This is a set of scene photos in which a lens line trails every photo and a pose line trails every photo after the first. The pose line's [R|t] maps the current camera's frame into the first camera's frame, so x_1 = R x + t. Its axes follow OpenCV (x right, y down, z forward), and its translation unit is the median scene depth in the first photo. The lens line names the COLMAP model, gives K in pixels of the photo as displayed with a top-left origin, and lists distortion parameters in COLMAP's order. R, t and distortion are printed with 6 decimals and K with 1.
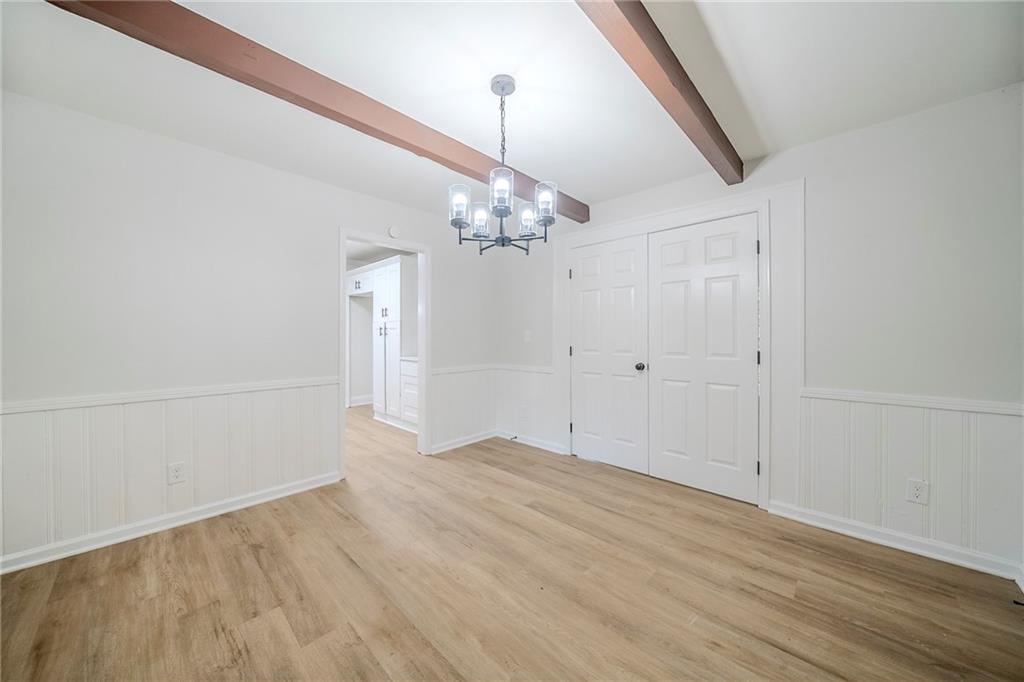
lens RADIAL K [[361.9, 0, 511.4], [0, 361.9, 322.7], [0, 0, 1]] dist [-0.006567, 0.000003]
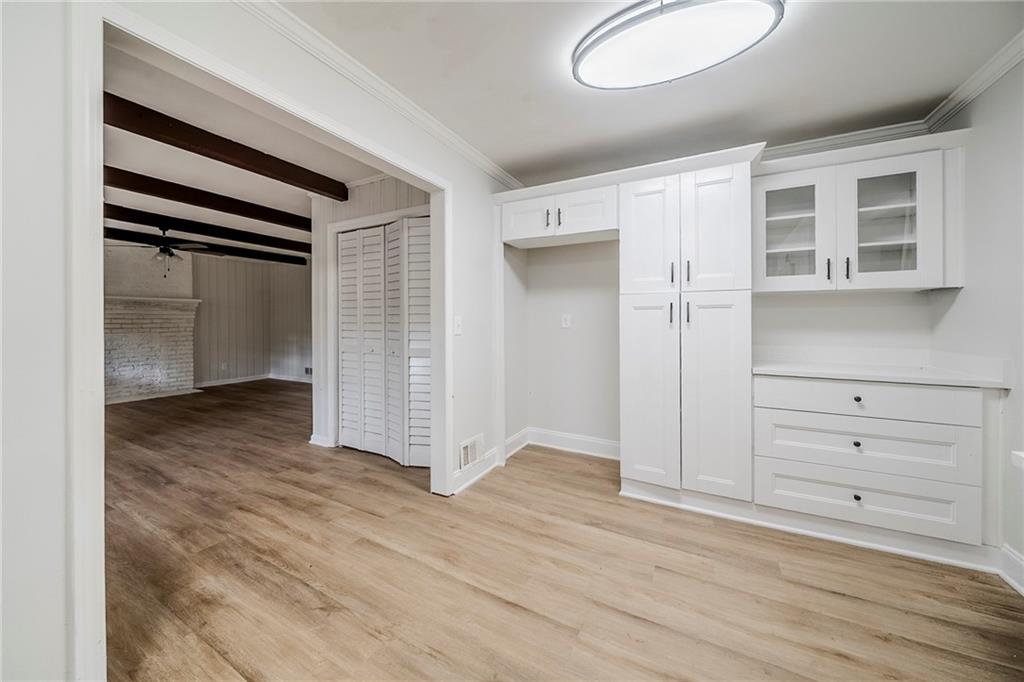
lens RADIAL K [[361.9, 0, 511.4], [0, 361.9, 322.7], [0, 0, 1]] dist [-0.006567, 0.000003]
pose [[0.961461, -0.000366, 0.274942, -0.648471], [-0.009522, 0.999355, 0.034628, 0.020878], [-0.274778, -0.035912, 0.960837, 0.581823]]
